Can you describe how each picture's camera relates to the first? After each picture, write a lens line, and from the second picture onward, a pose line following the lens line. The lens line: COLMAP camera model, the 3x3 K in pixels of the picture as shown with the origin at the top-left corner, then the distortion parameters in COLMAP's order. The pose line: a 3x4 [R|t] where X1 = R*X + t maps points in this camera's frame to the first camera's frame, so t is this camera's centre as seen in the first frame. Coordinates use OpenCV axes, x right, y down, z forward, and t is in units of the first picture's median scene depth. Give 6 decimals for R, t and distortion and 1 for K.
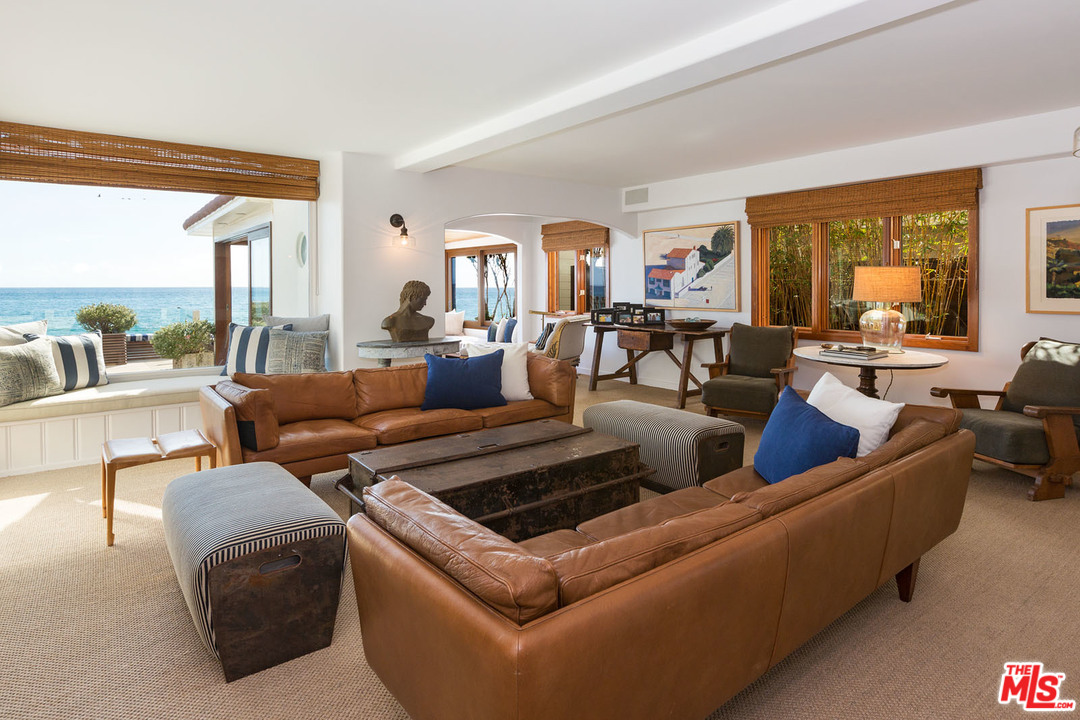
lens RADIAL K [[566.7, 0, 537.9], [0, 566.7, 336.0], [0, 0, 1]] dist [-0.000464, -0.000118]
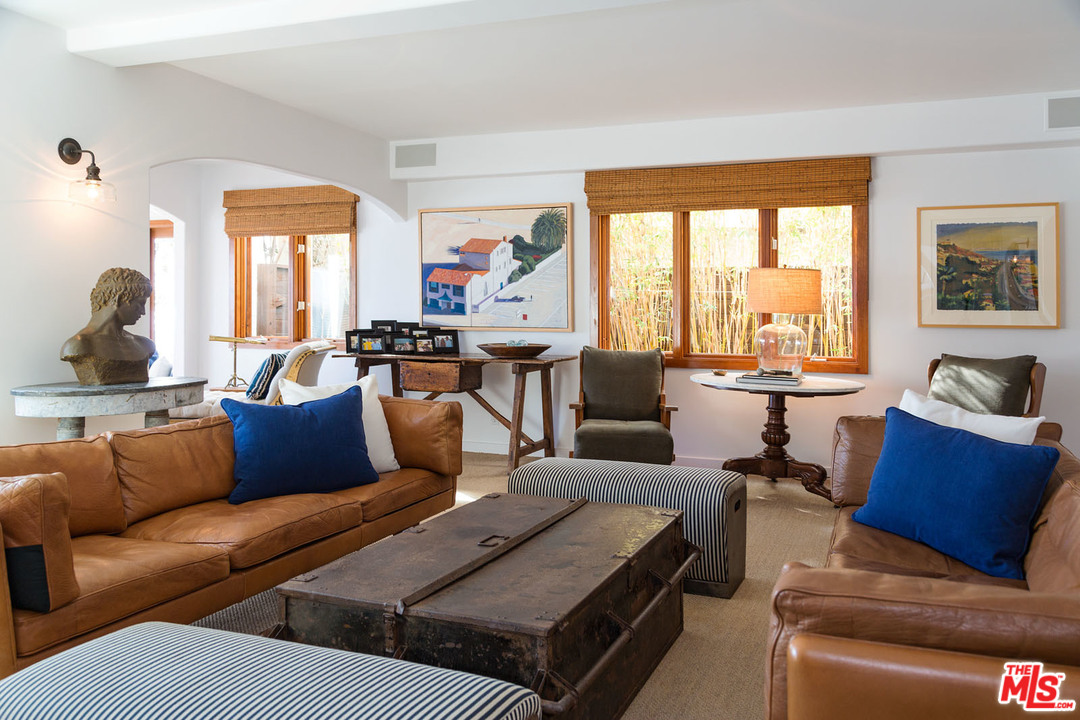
lens RADIAL K [[855.1, 0, 542.8], [0, 855.1, 371.6], [0, 0, 1]] dist [-0.003522, 0.000713]
pose [[0.874820, -0.024795, 0.483813, -0.188848], [0.031613, 0.999483, -0.005940, 0.011524], [-0.483415, 0.020492, 0.875151, 0.085003]]
